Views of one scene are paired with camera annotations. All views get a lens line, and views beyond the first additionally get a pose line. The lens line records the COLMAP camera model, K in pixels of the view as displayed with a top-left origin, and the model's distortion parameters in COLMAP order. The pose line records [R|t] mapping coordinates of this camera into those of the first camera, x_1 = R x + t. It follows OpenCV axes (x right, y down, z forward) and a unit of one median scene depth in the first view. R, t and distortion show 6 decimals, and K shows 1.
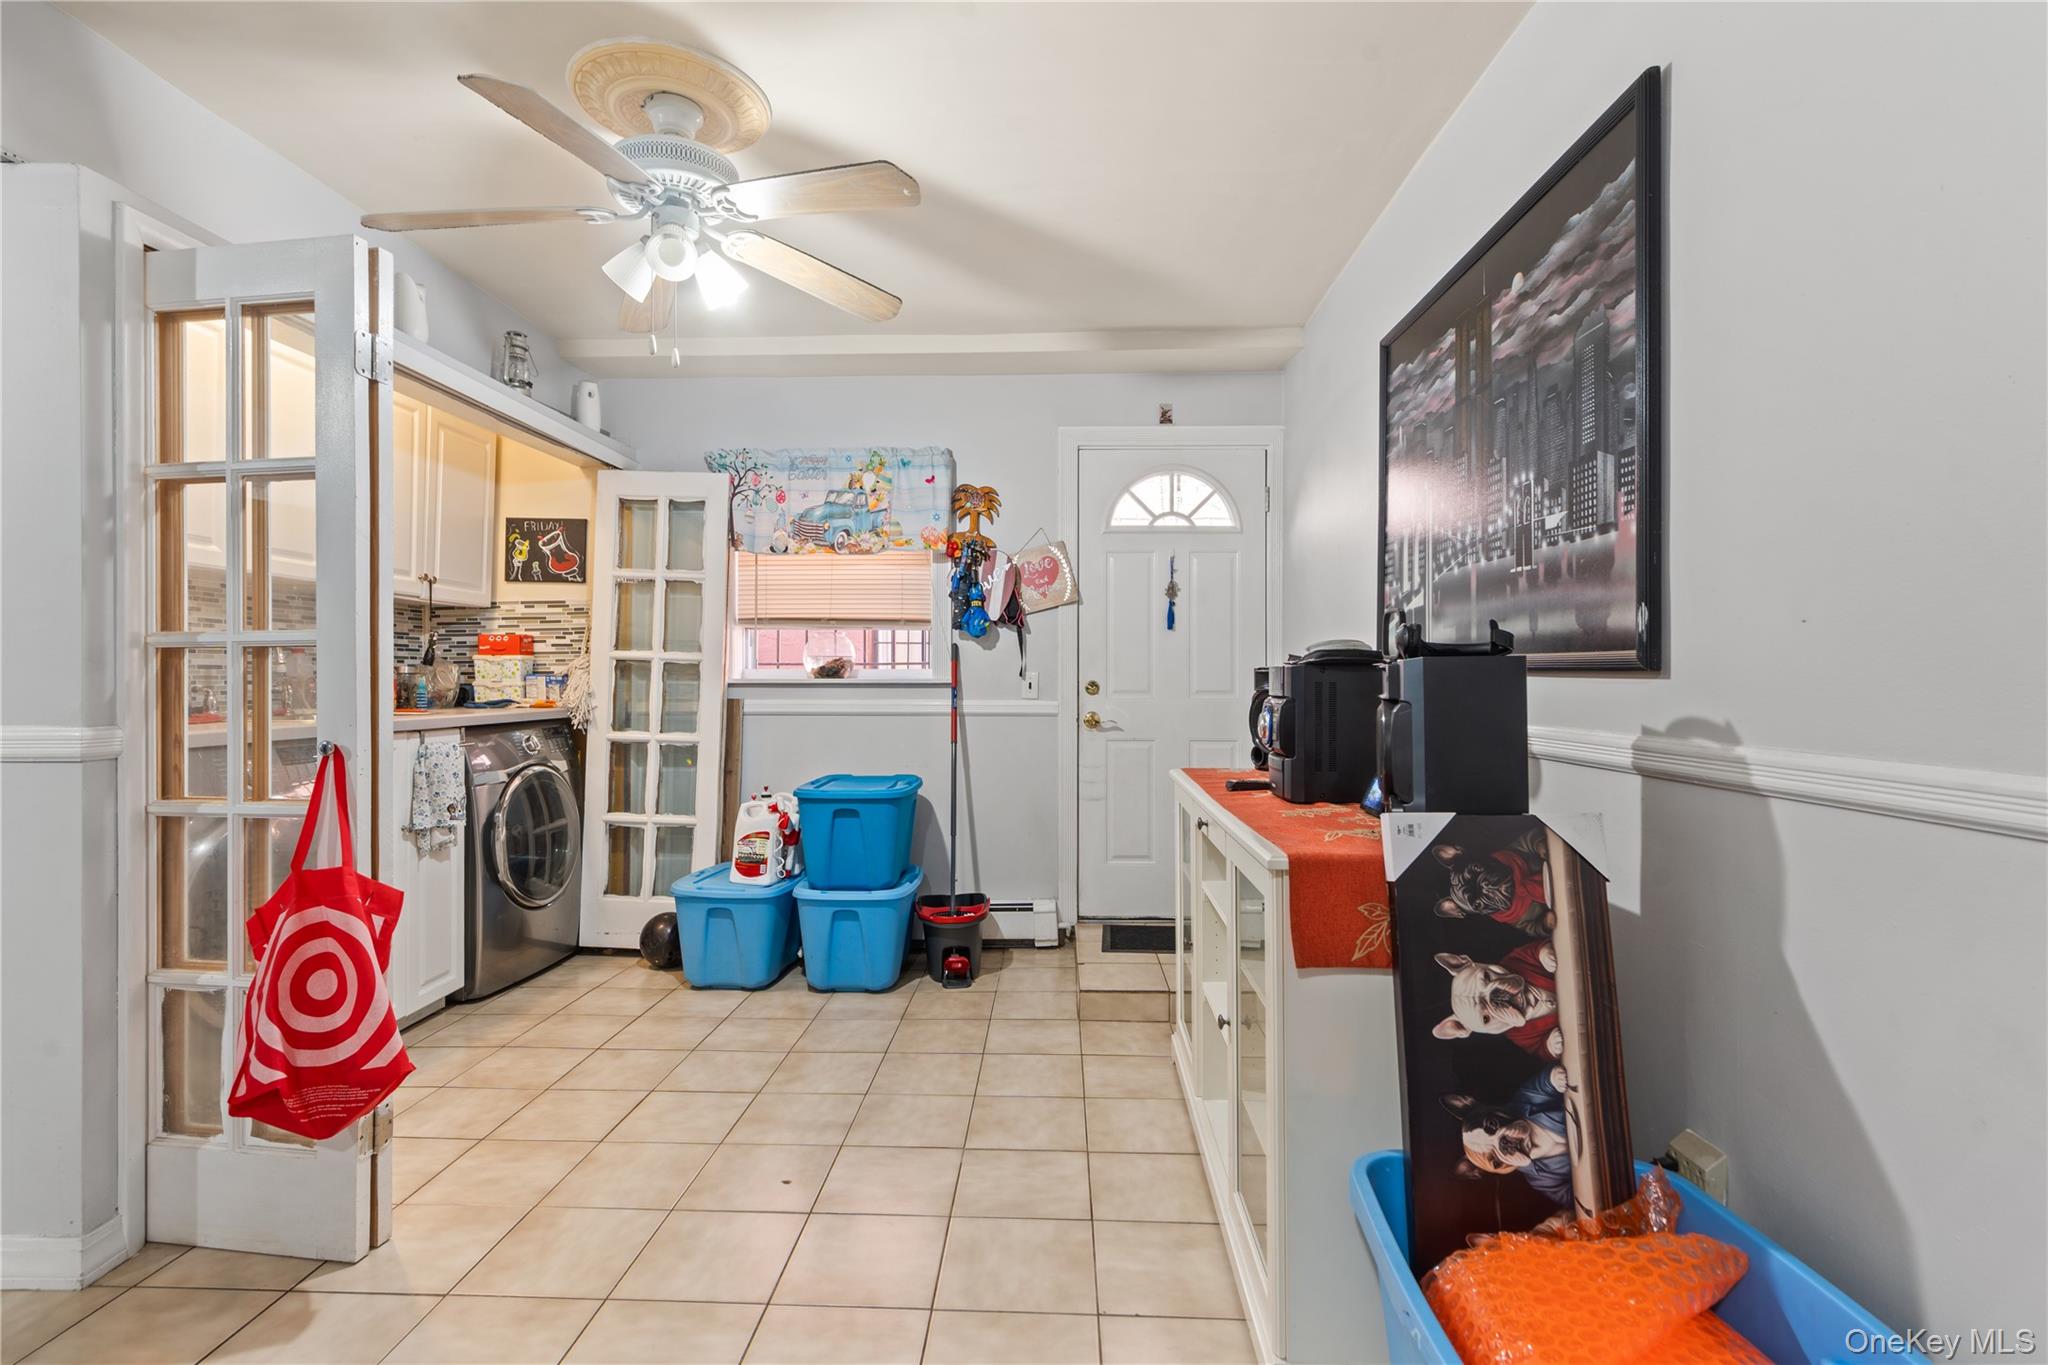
lens RADIAL K [[979.6, 0, 1026.0], [0, 979.6, 677.8], [0, 0, 1]] dist [0.004462, 0.000803]
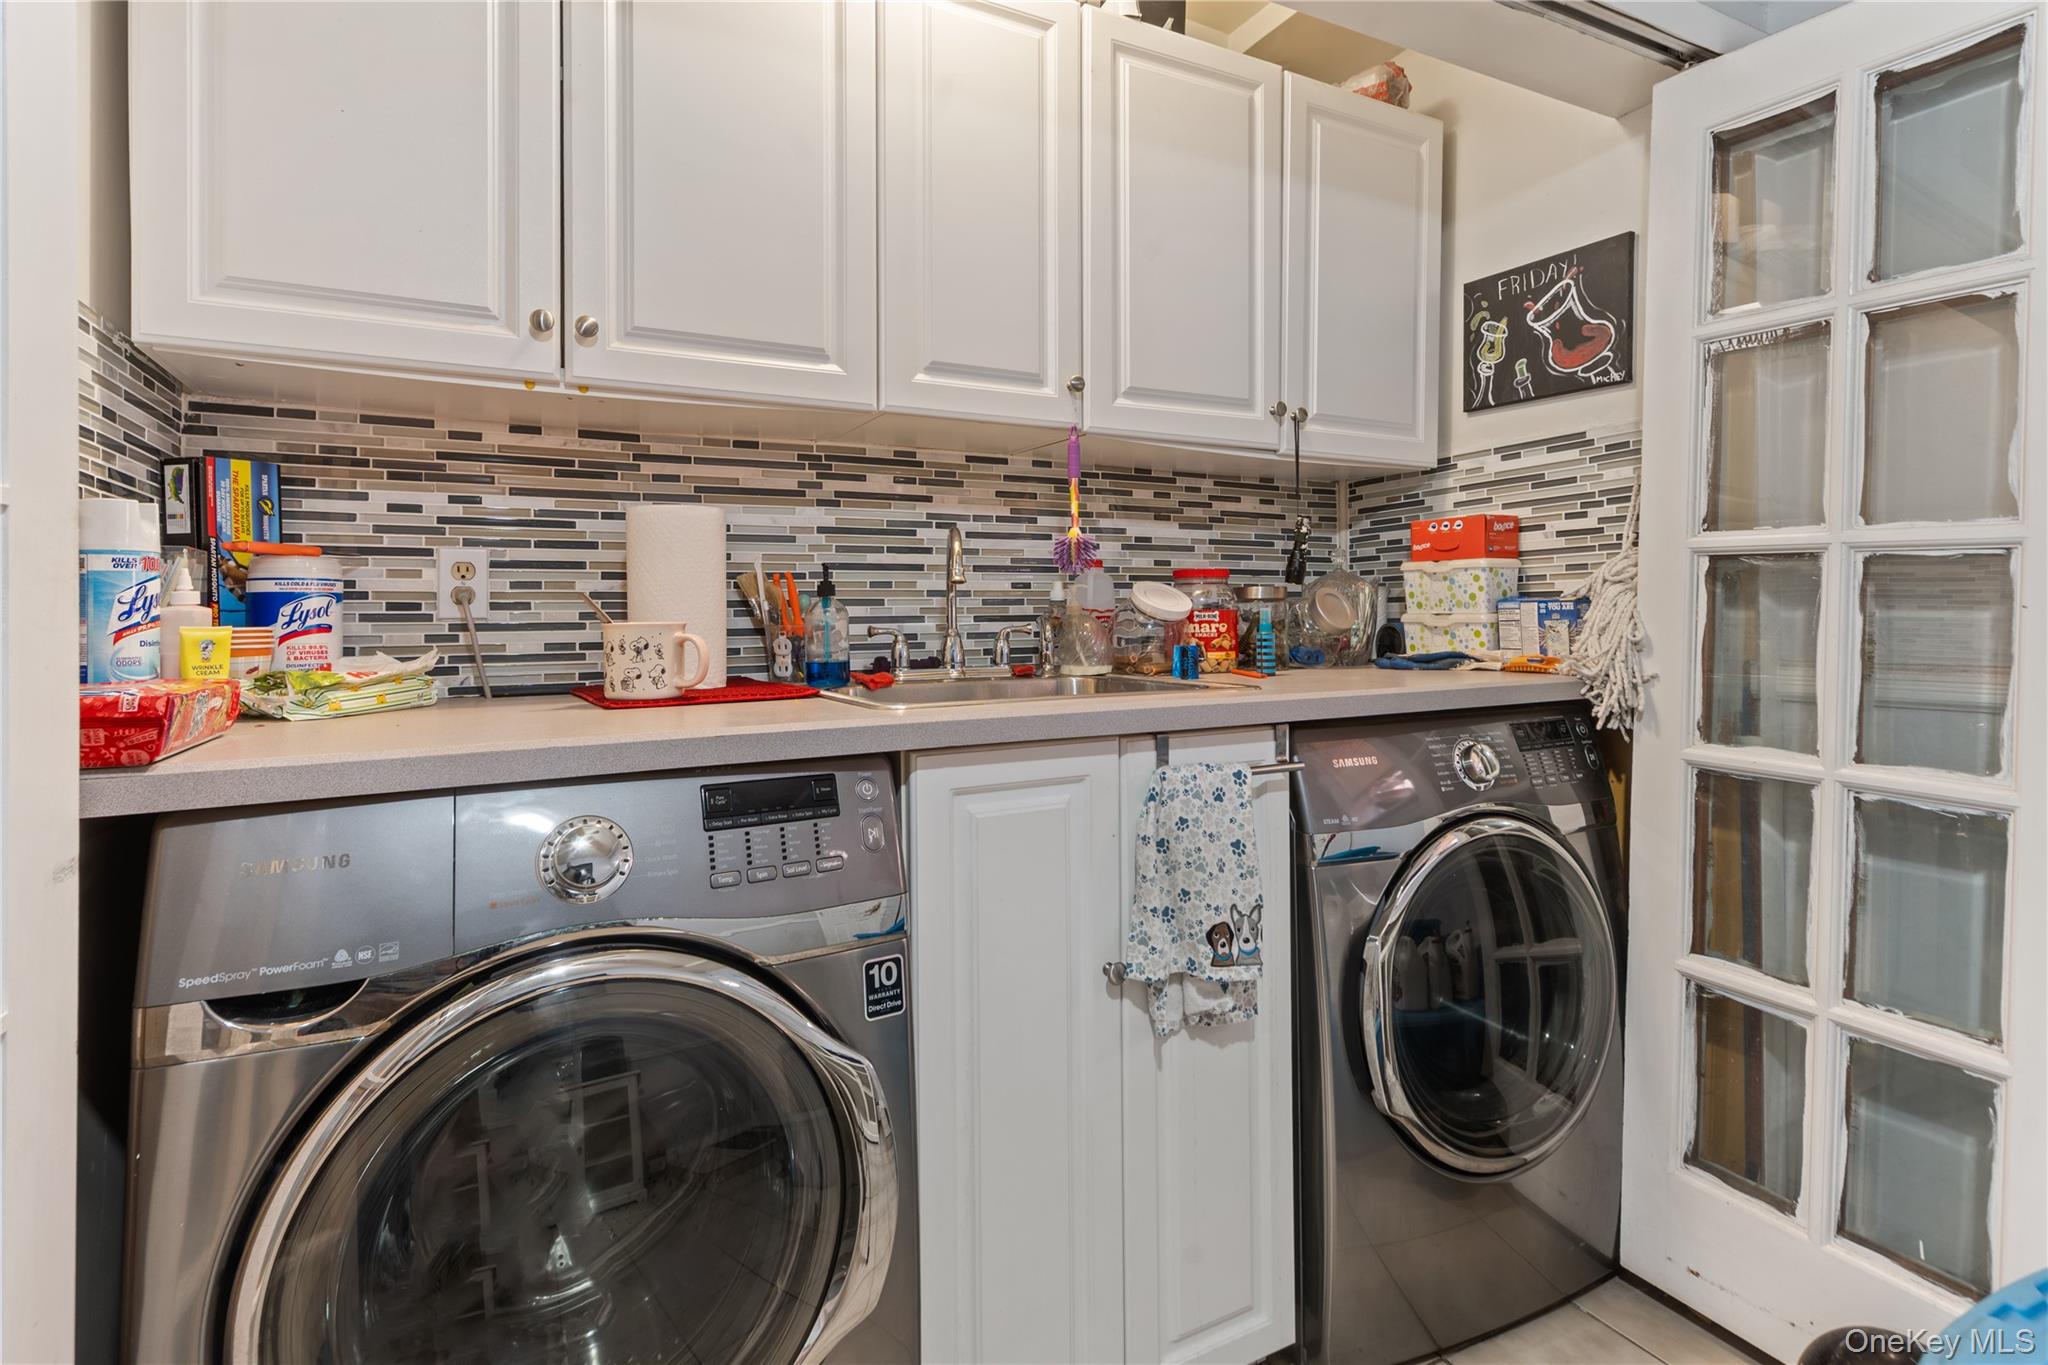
lens RADIAL K [[979.6, 0, 1024.5], [0, 979.6, 602.6], [0, 0, 1]] dist [0.004462, 0.000803]
pose [[0.499762, -0.015192, -0.866030, -0.218016], [0.008623, 0.999884, -0.012564, 0.002317], [0.866120, -0.001188, 0.499835, 0.570891]]
